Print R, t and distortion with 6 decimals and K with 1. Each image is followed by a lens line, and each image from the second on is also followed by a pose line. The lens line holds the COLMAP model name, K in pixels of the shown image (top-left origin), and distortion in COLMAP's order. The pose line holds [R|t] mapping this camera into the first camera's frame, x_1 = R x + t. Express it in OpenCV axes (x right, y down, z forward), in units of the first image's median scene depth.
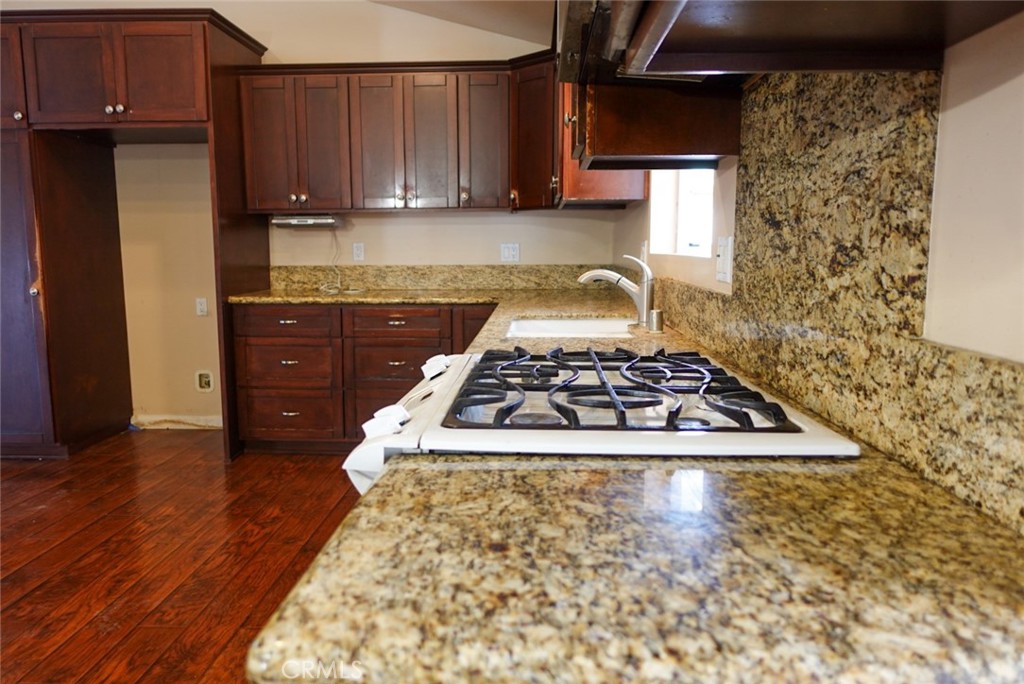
lens RADIAL K [[715.8, 0, 515.3], [0, 715.8, 343.9], [0, 0, 1]] dist [-0.001166, 0.007135]
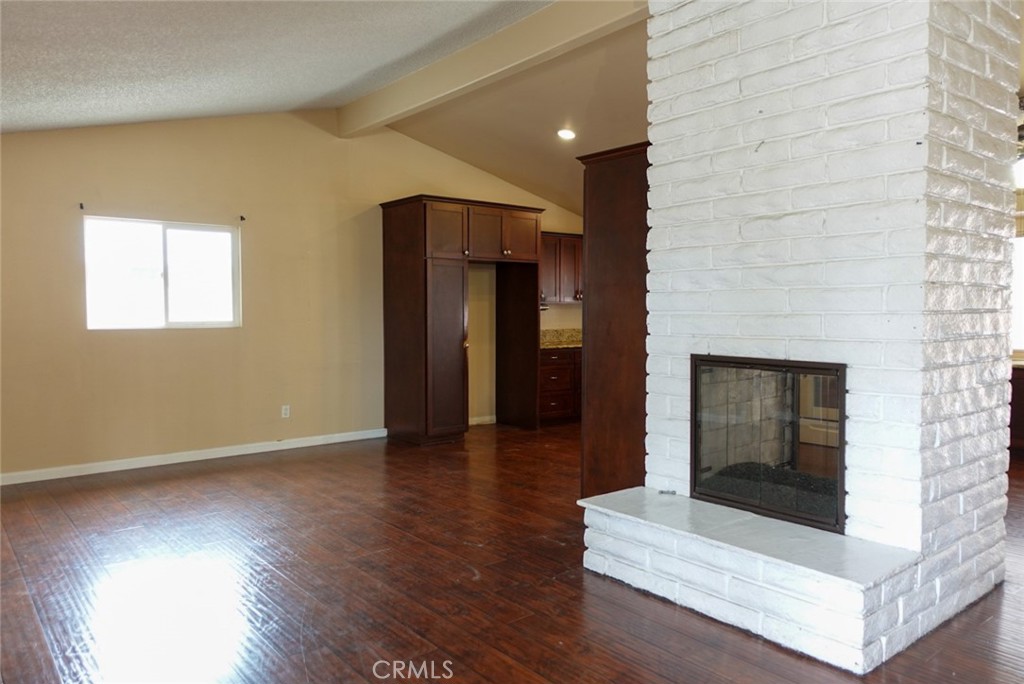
lens RADIAL K [[715.8, 0, 507.1], [0, 715.8, 348.0], [0, 0, 1]] dist [-0.001166, 0.007135]
pose [[0.759387, -0.033488, 0.649777, -1.756975], [0.086073, 0.995068, -0.049309, 0.030408], [-0.644921, 0.093373, 0.758524, -0.451641]]
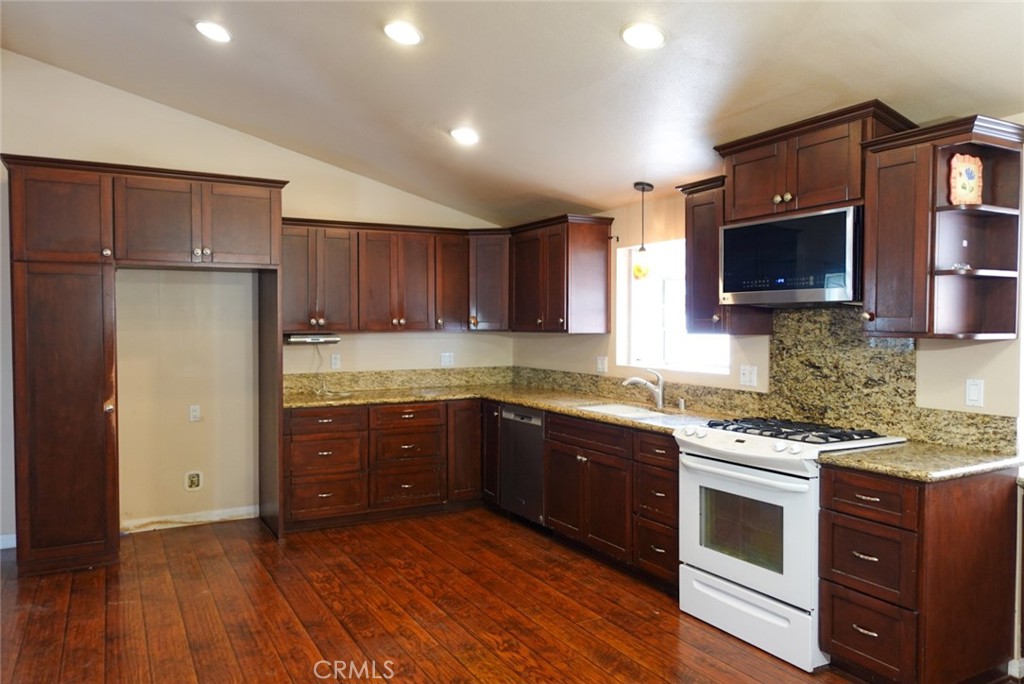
lens RADIAL K [[715.8, 0, 504.9], [0, 715.8, 345.5], [0, 0, 1]] dist [-0.001166, 0.007135]
pose [[0.860289, -0.012095, 0.509663, -0.697390], [0.066648, 0.993807, -0.088915, -0.030053], [-0.505431, 0.110460, 0.855768, -0.249818]]
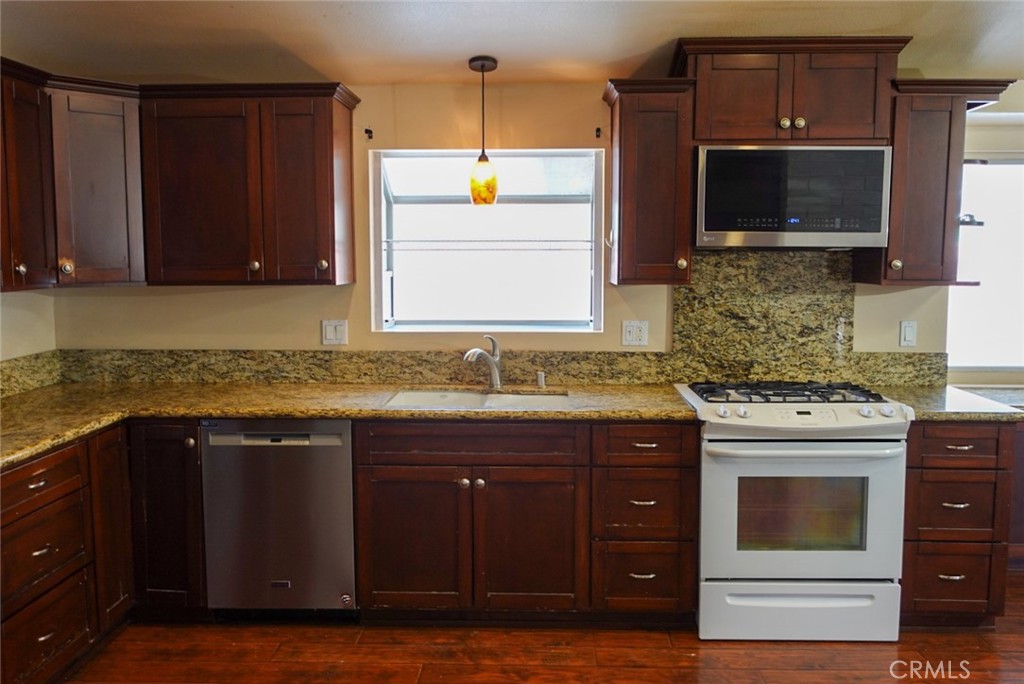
lens RADIAL K [[880.7, 0, 516.0], [0, 880.7, 343.3], [0, 0, 1]] dist [0.010458, -0.008018]
pose [[0.010573, -0.104269, 0.994493, -0.890296], [0.135269, 0.985556, 0.101894, -0.167667], [-0.990752, 0.133447, 0.024524, 0.580657]]
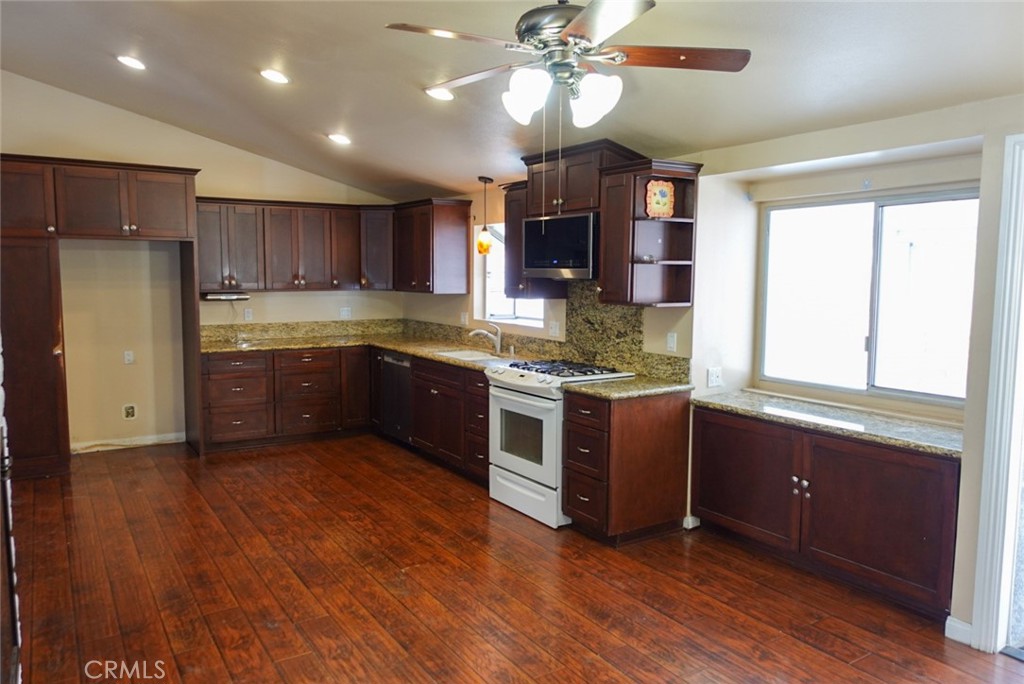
lens RADIAL K [[715.8, 0, 501.2], [0, 715.8, 347.5], [0, 0, 1]] dist [-0.001166, 0.007135]
pose [[0.826504, -0.049126, 0.560783, -0.728248], [0.065510, 0.997810, -0.009141, -0.013271], [-0.559106, 0.044292, 0.827912, -0.623510]]
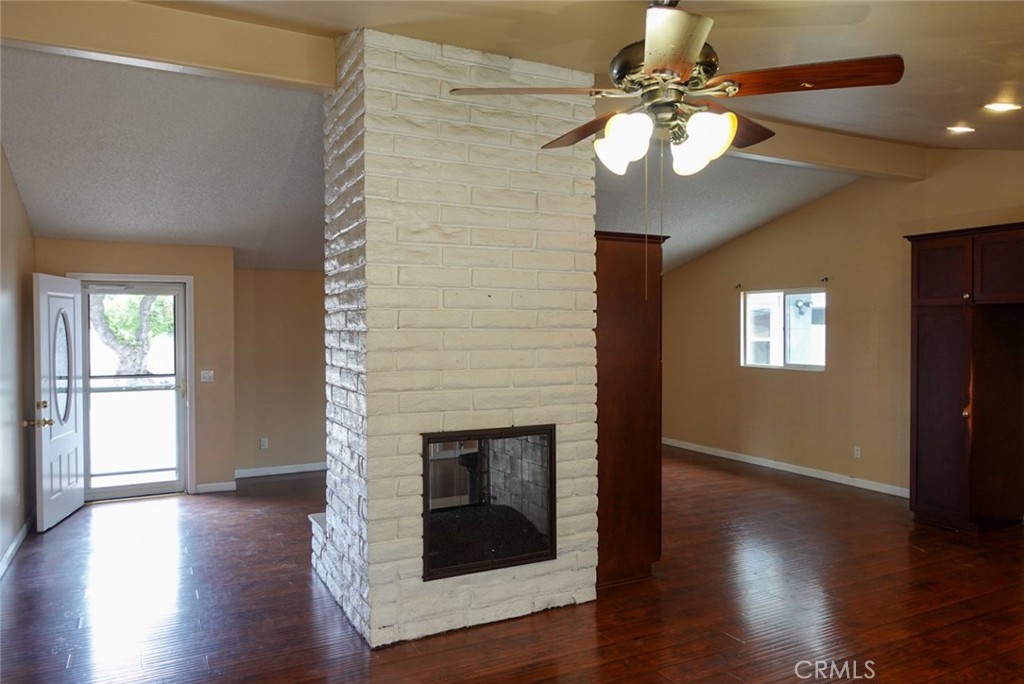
lens RADIAL K [[715.8, 0, 522.7], [0, 715.8, 341.2], [0, 0, 1]] dist [-0.001166, 0.007135]
pose [[0.493014, 0.015791, -0.869878, 0.140340], [-0.111741, 0.992704, -0.045309, -0.052779], [0.862816, 0.119539, 0.491182, -0.490298]]
